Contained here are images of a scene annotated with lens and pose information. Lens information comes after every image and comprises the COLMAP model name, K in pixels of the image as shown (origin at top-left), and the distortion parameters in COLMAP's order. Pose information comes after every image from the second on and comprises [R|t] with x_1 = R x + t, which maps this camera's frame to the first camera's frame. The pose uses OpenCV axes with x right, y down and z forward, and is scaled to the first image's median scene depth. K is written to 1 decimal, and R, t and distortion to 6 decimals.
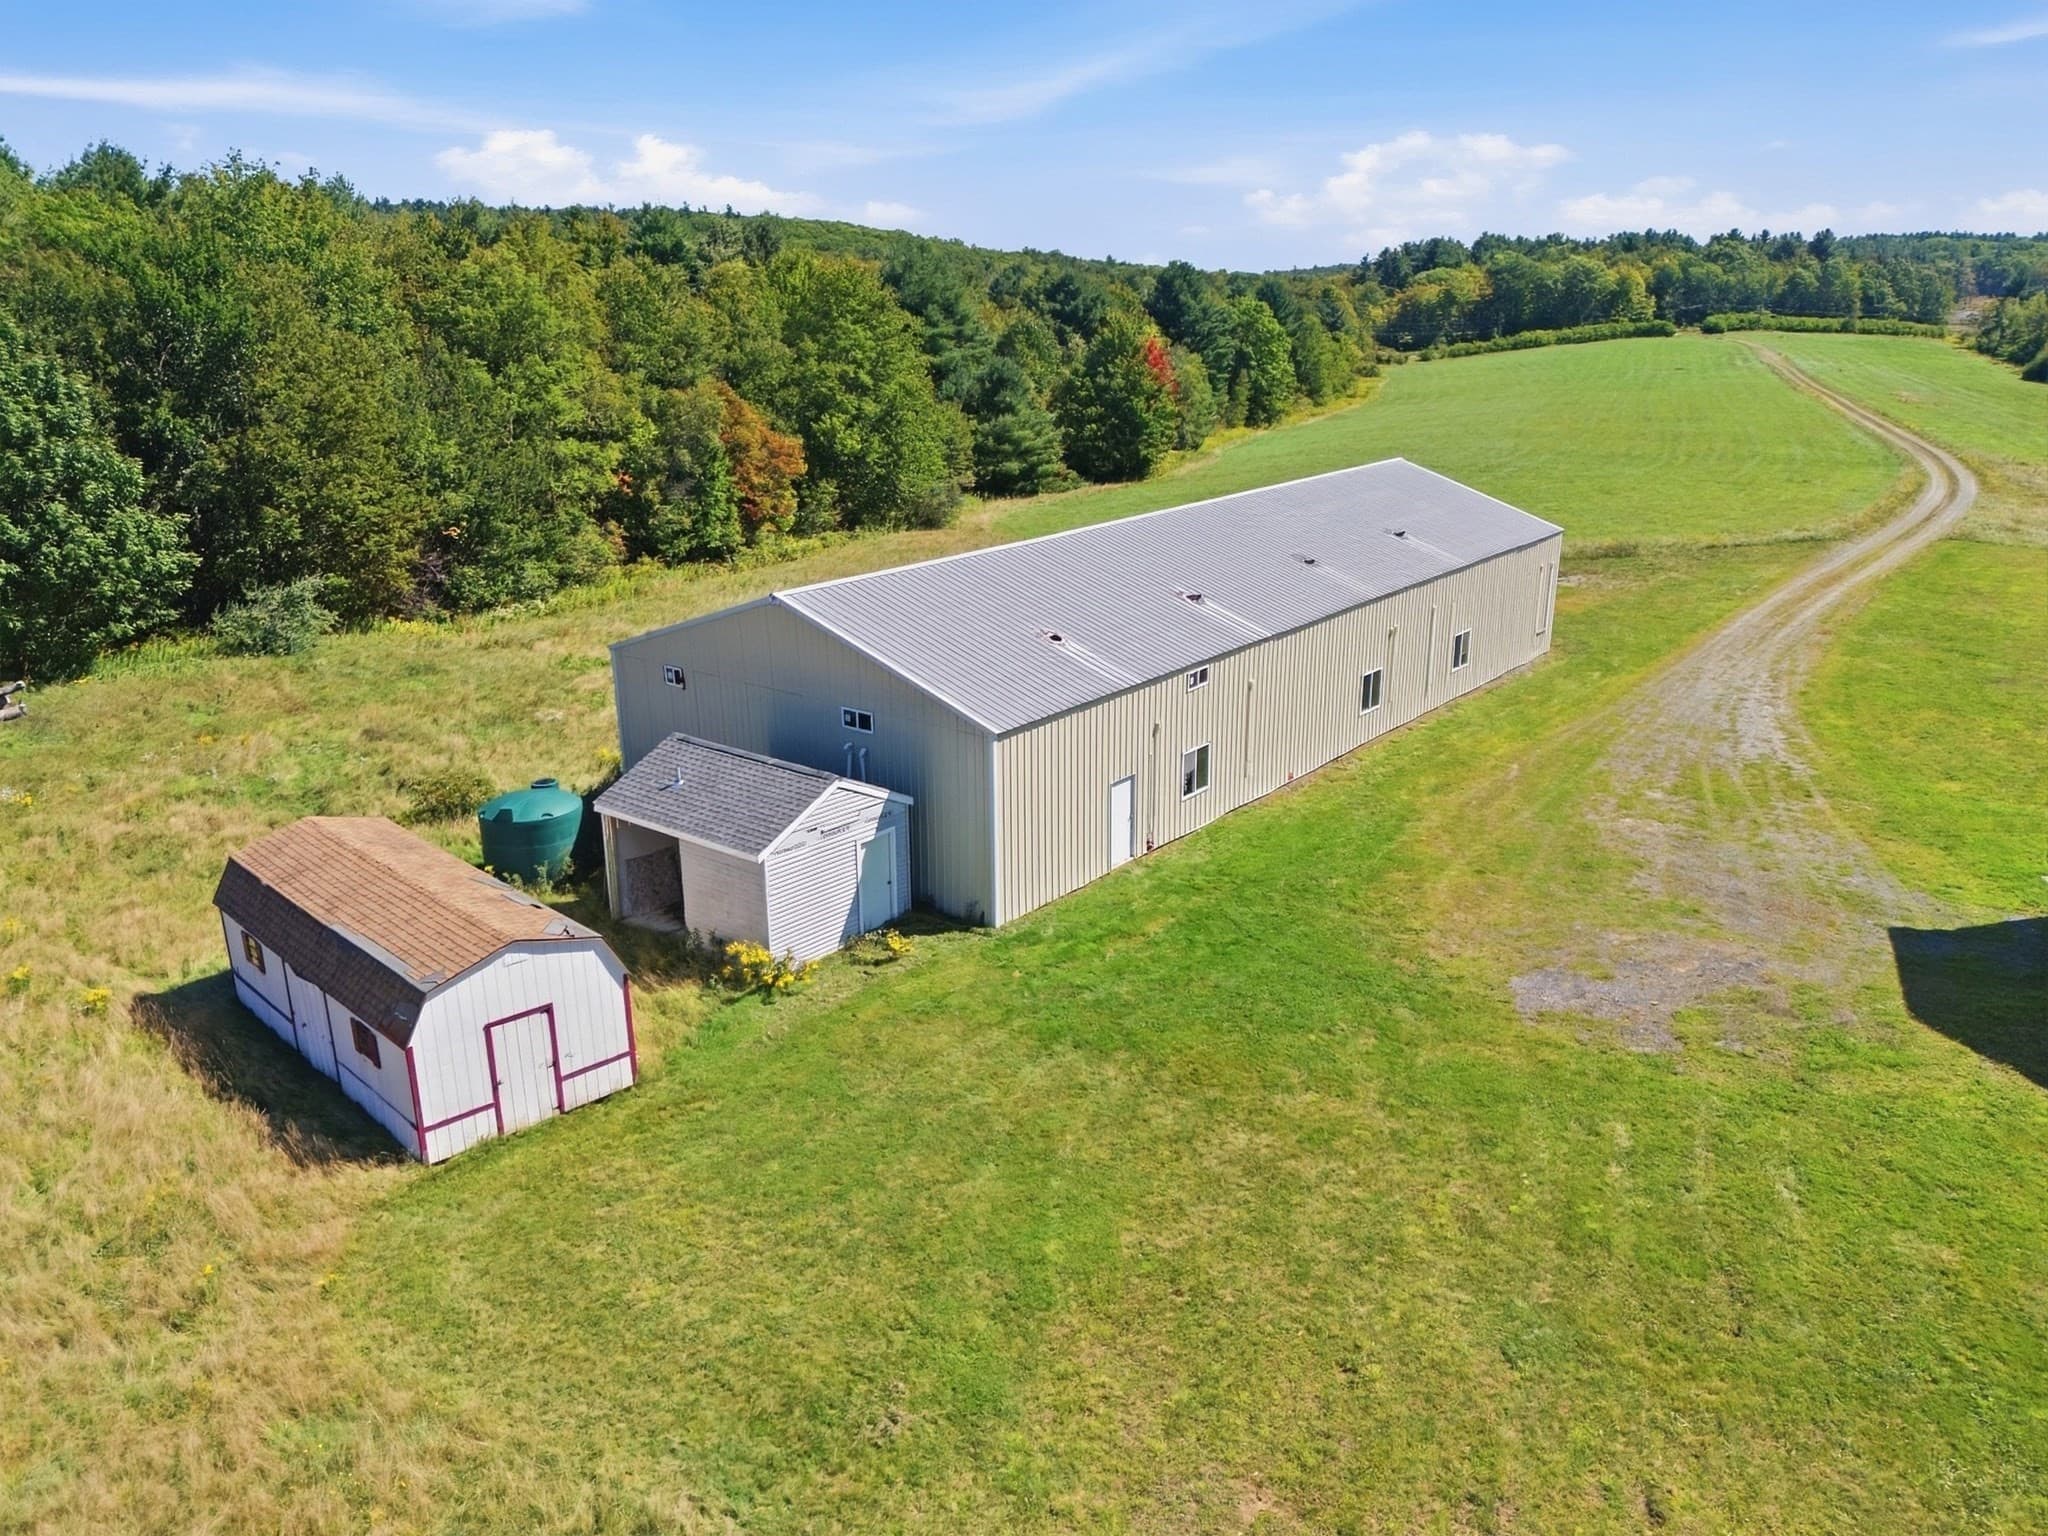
lens RADIAL K [[1497.2, 0, 1019.1], [0, 1497.2, 767.0], [0, 0, 1]] dist [0.081343, -0.074728]
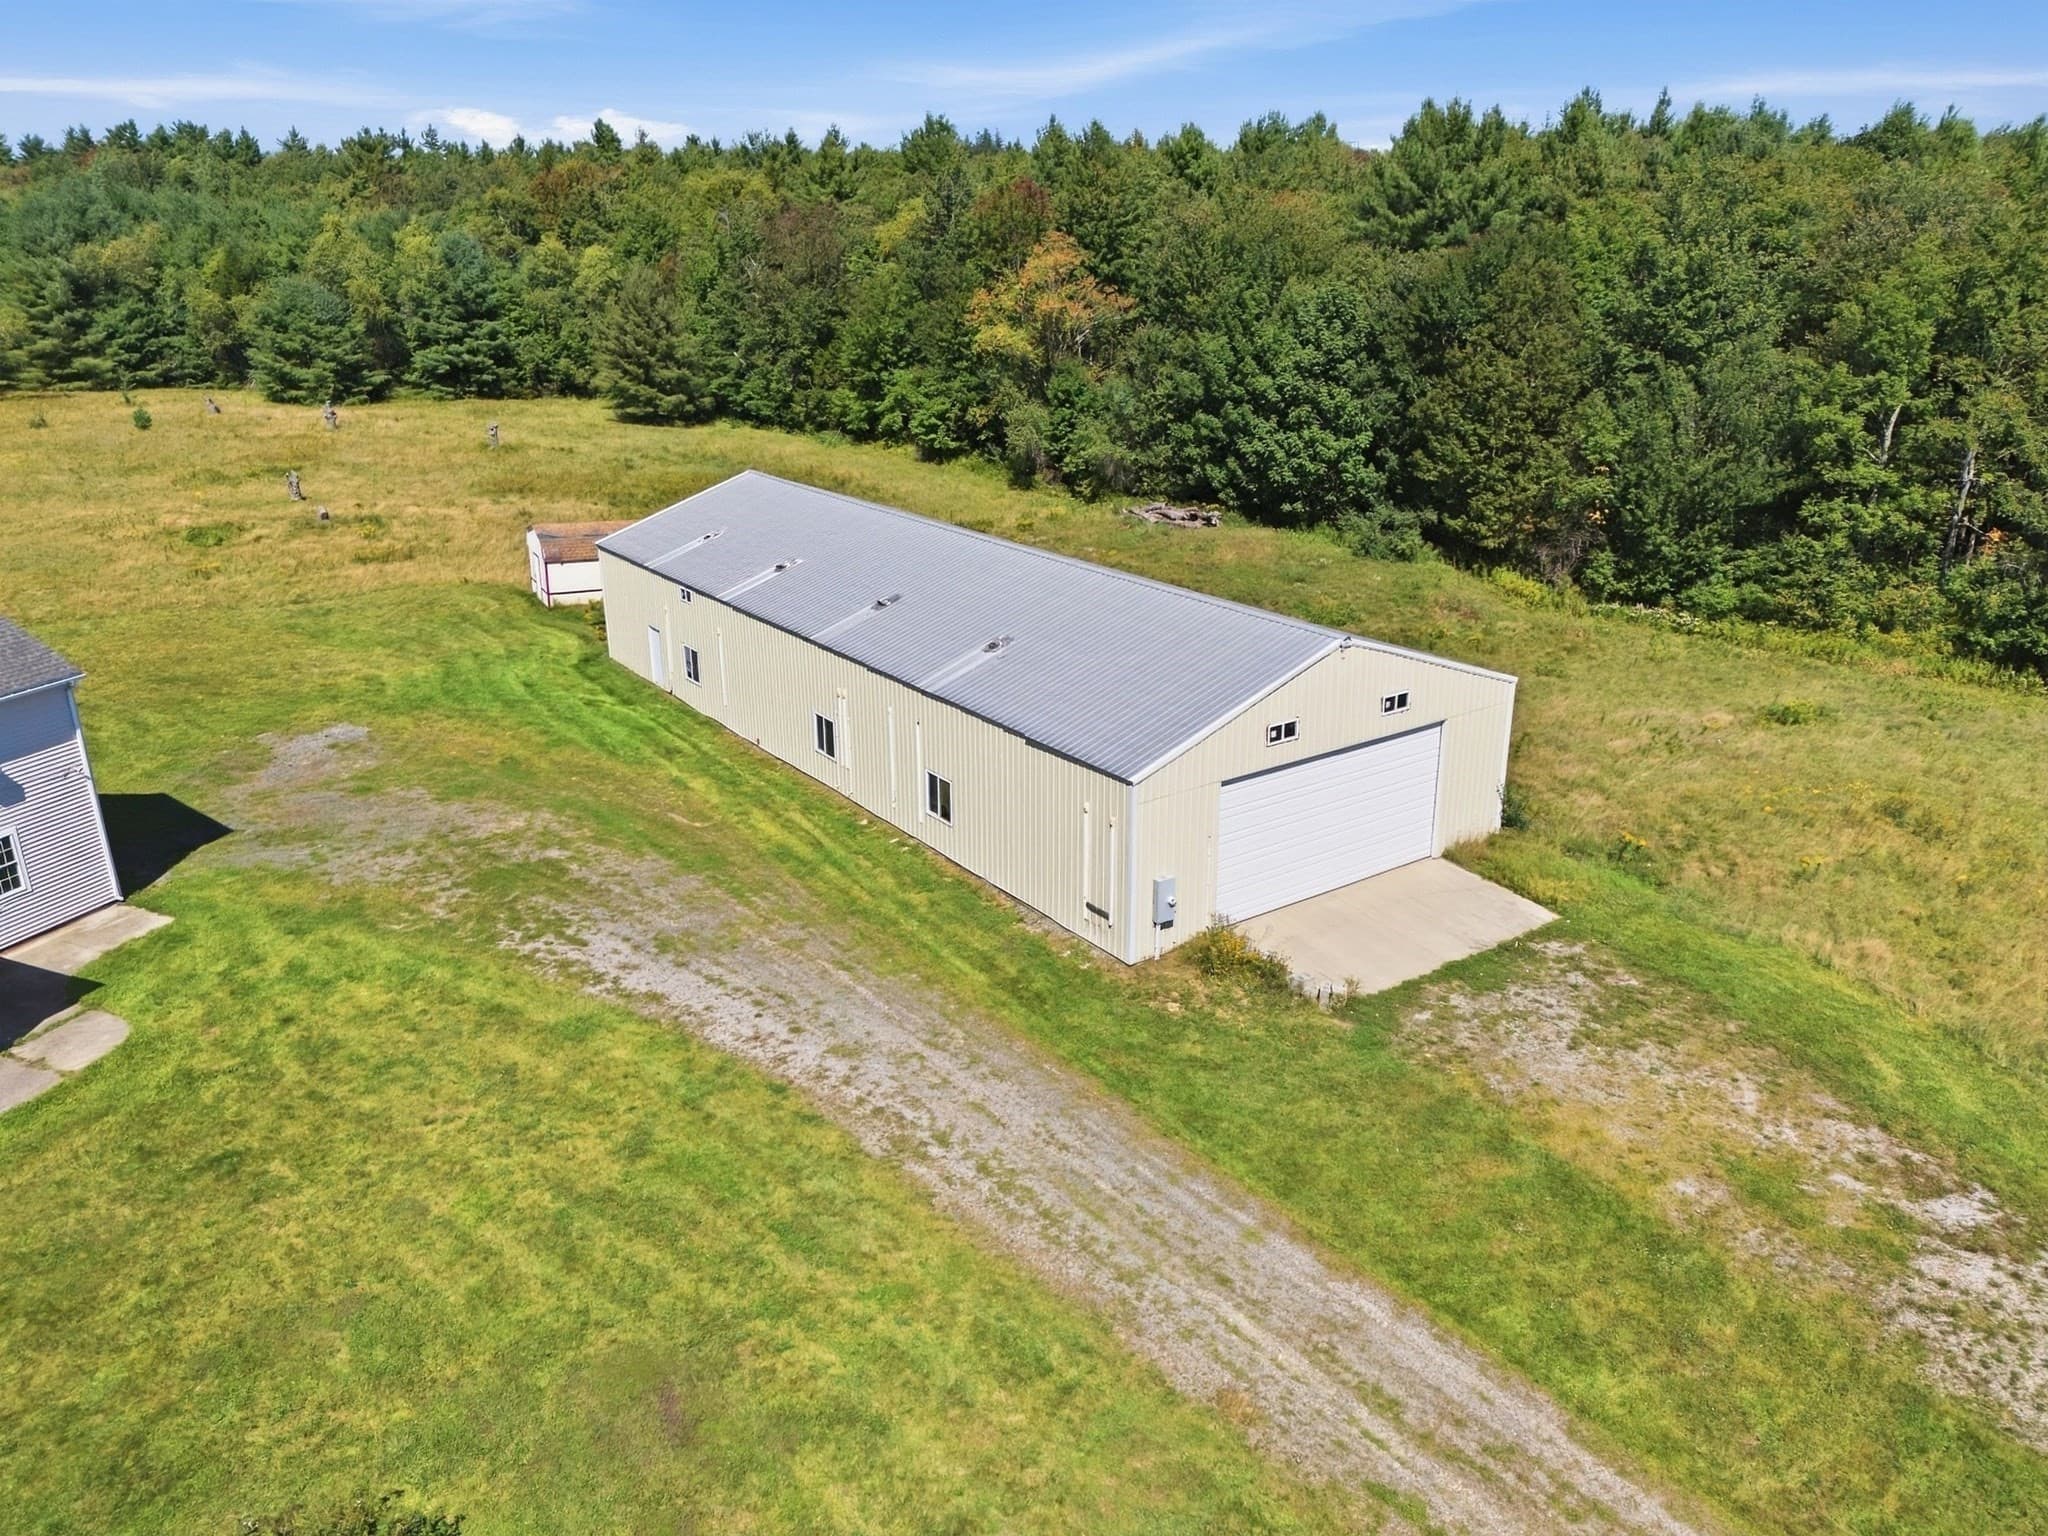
lens RADIAL K [[1497.2, 0, 1022.4], [0, 1497.2, 767.2], [0, 0, 1]] dist [0.081343, -0.074728]
pose [[-0.268528, 0.334851, -0.903198, 1.286066], [-0.298024, 0.862752, 0.408461, -0.557872], [0.916010, 0.378858, -0.131880, 1.474089]]
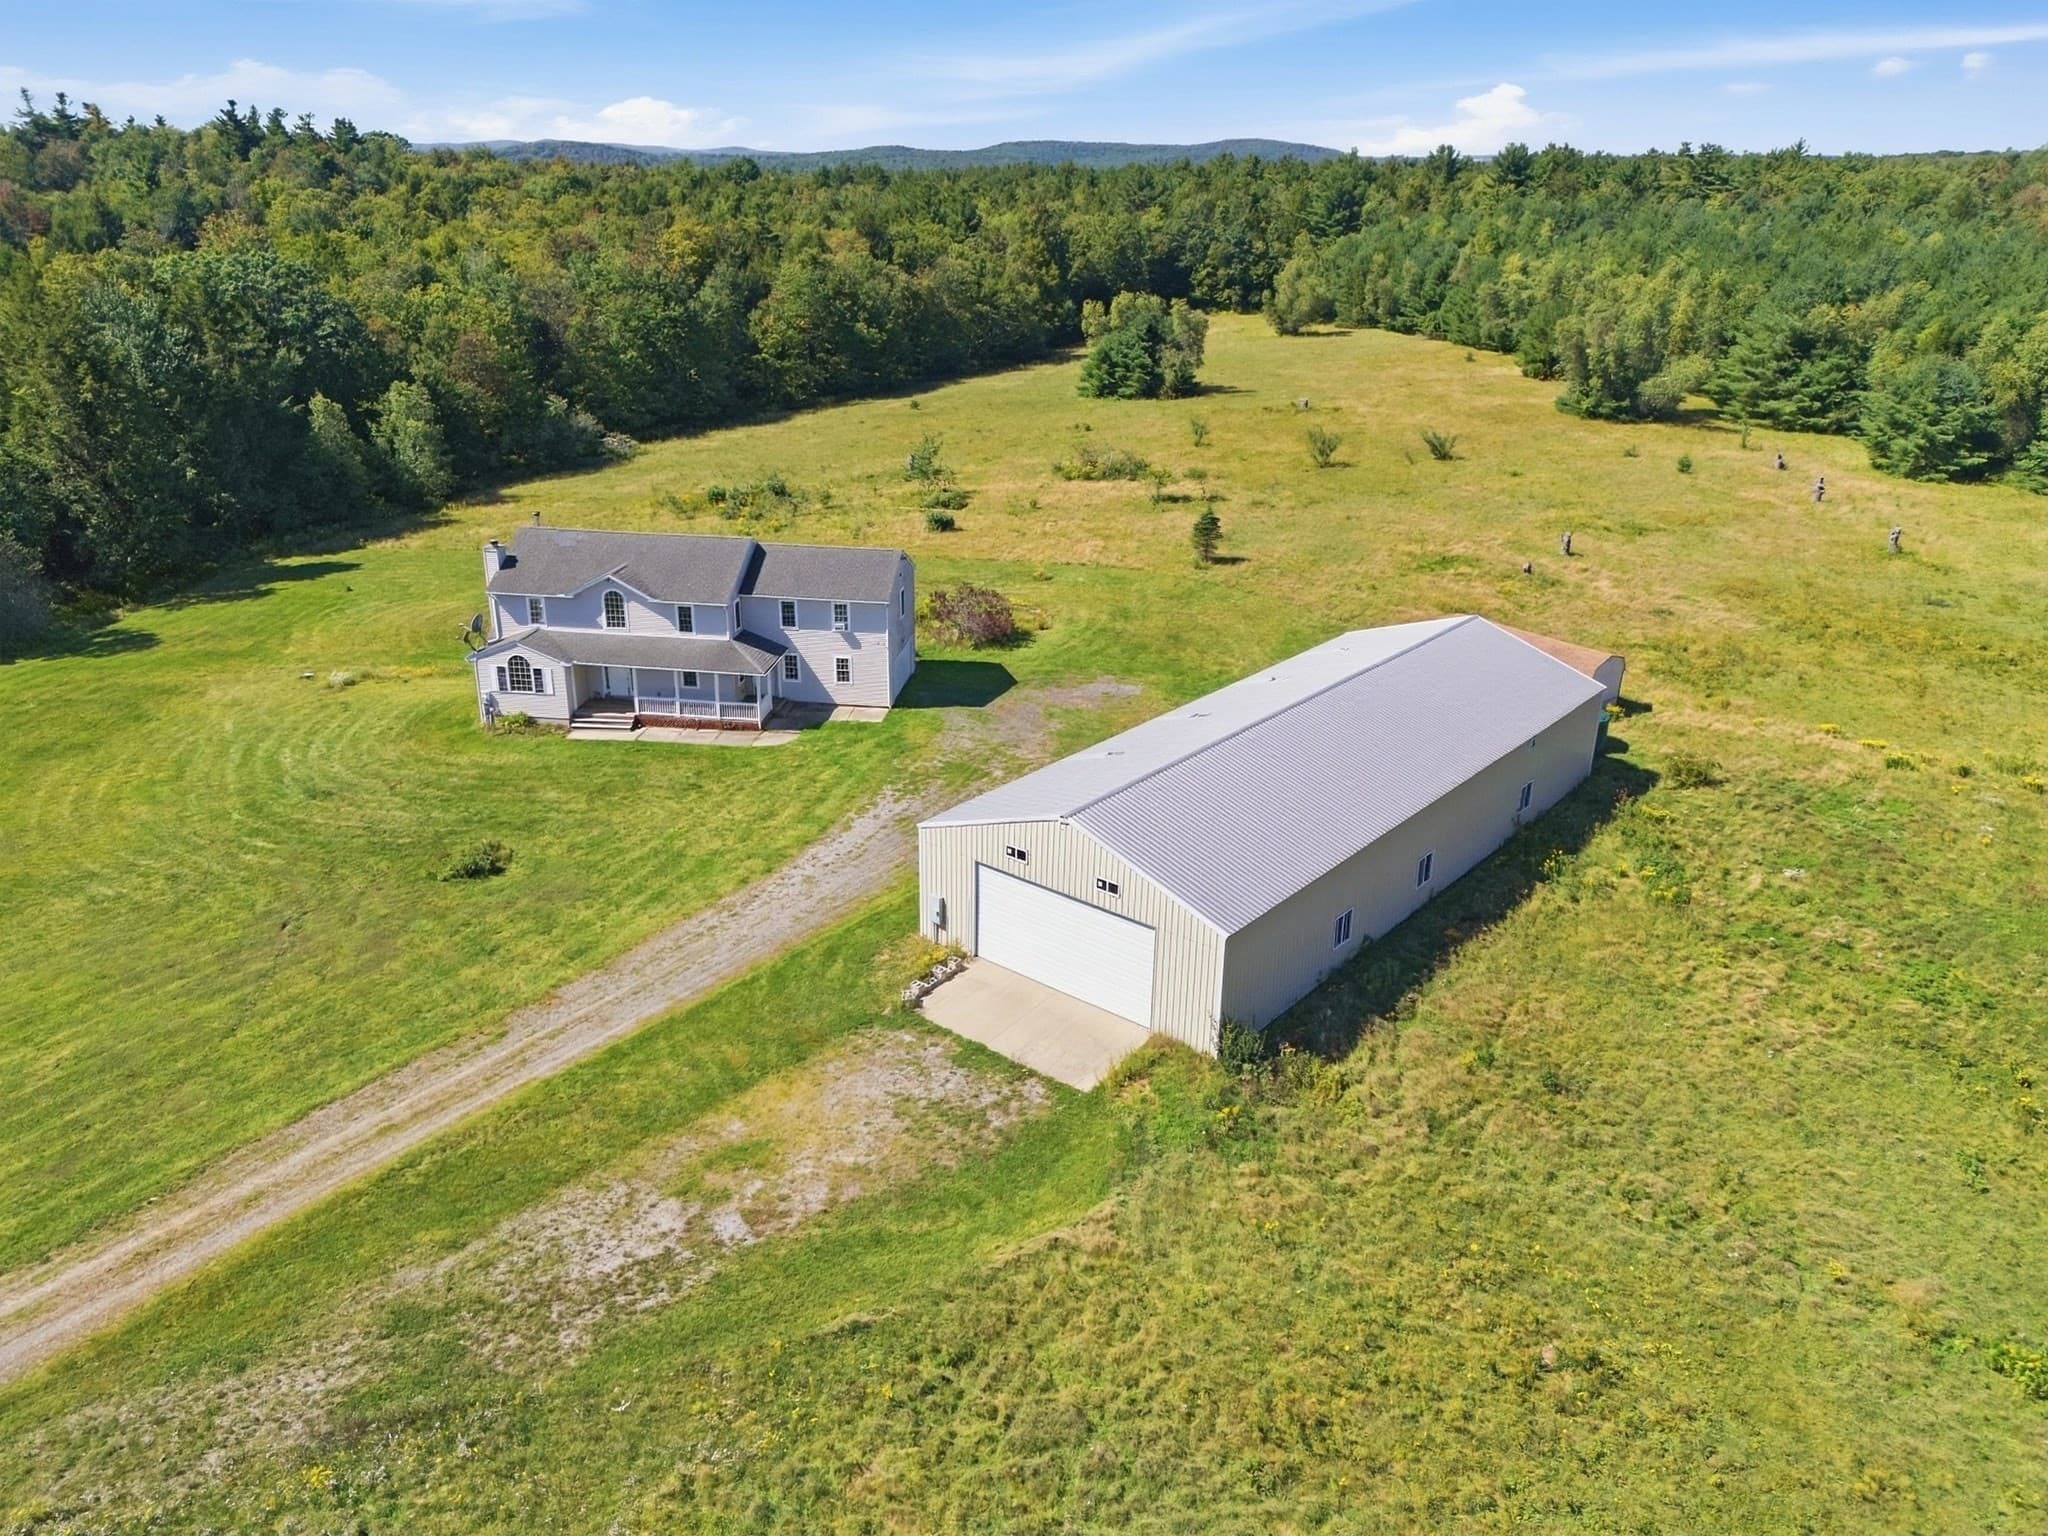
lens RADIAL K [[1497.2, 0, 1026.2], [0, 1497.2, 770.4], [0, 0, 1]] dist [0.081343, -0.074728]
pose [[-0.999966, -0.008127, 0.001391, 0.408751], [-0.005302, 0.762925, 0.646466, -1.161532], [-0.006315, 0.646436, -0.762942, 2.448690]]
